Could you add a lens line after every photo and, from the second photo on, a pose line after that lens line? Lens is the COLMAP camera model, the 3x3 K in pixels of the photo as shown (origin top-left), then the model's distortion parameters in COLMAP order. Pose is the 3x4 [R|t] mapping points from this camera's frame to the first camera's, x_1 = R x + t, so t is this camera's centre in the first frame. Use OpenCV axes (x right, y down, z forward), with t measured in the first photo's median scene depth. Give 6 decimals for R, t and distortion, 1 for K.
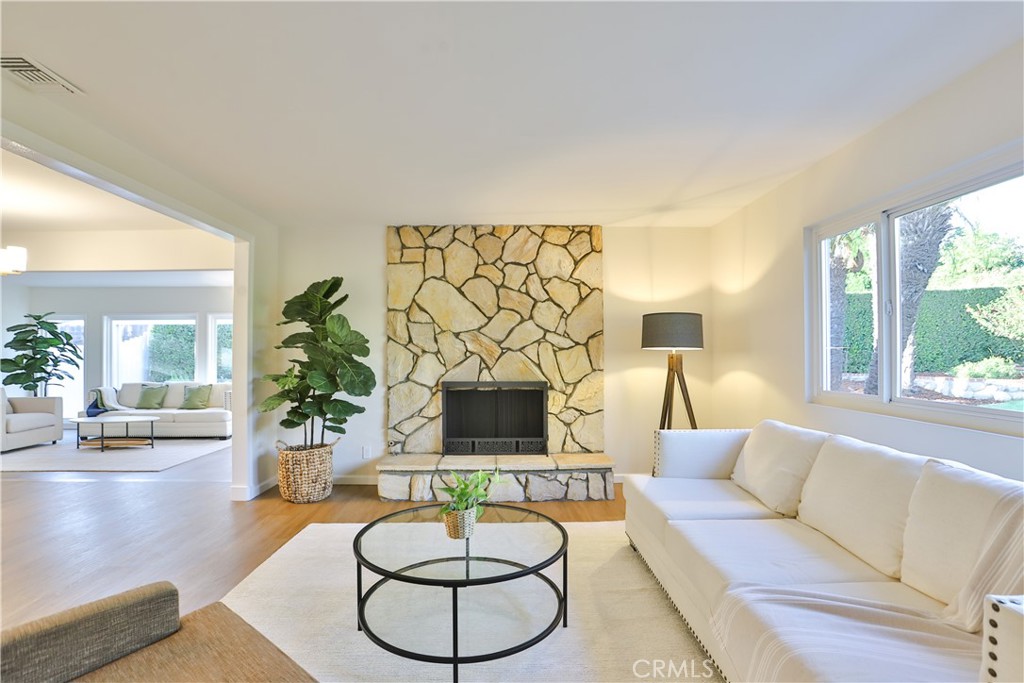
lens RADIAL K [[496.9, 0, 497.3], [0, 496.9, 351.8], [0, 0, 1]] dist [-0.056810, 0.028711]
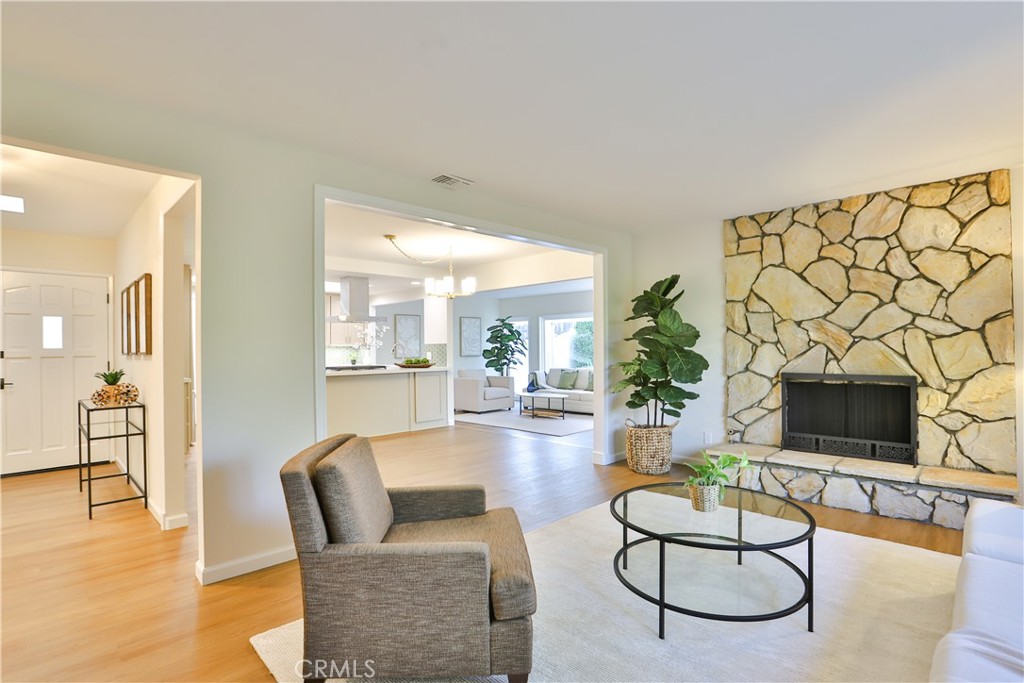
lens RADIAL K [[496.9, 0, 524.2], [0, 496.9, 344.5], [0, 0, 1]] dist [-0.056810, 0.028711]
pose [[0.722550, -0.007672, -0.691276, 0.184404], [0.010236, 0.999948, -0.000398, 0.000733], [0.691243, -0.006788, 0.722591, -0.027233]]
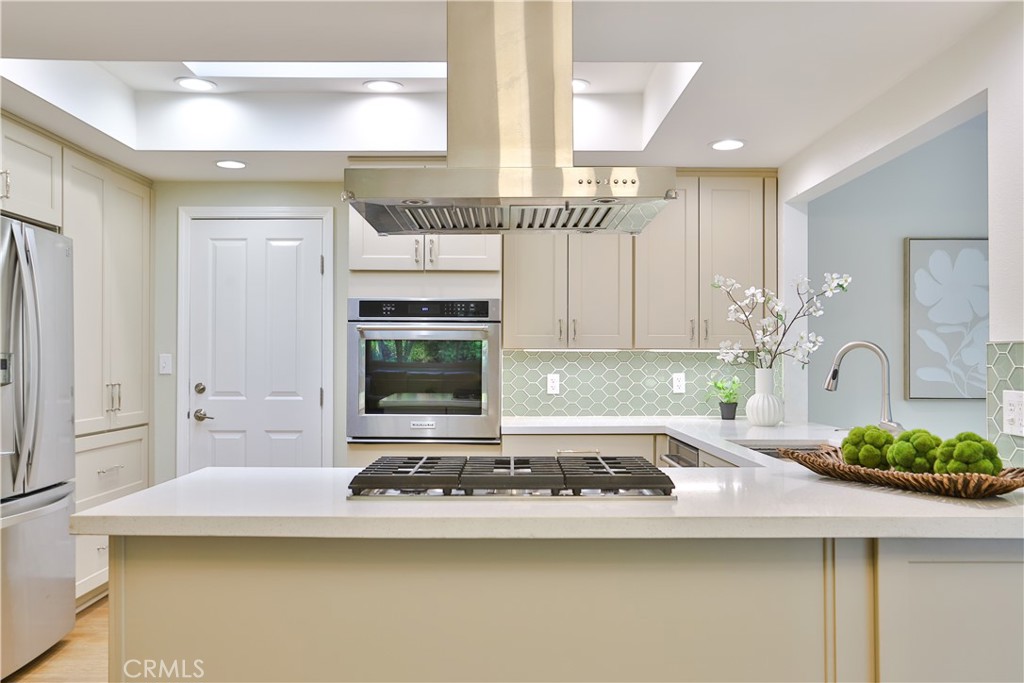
lens RADIAL K [[848.9, 0, 515.8], [0, 848.9, 343.9], [0, 0, 1]] dist [-0.008662, 0.002521]
pose [[0.010012, -0.008750, -0.999912, -0.764579], [-0.001102, 0.999961, -0.008761, -0.001384], [0.999949, 0.001190, 0.010002, 0.707940]]
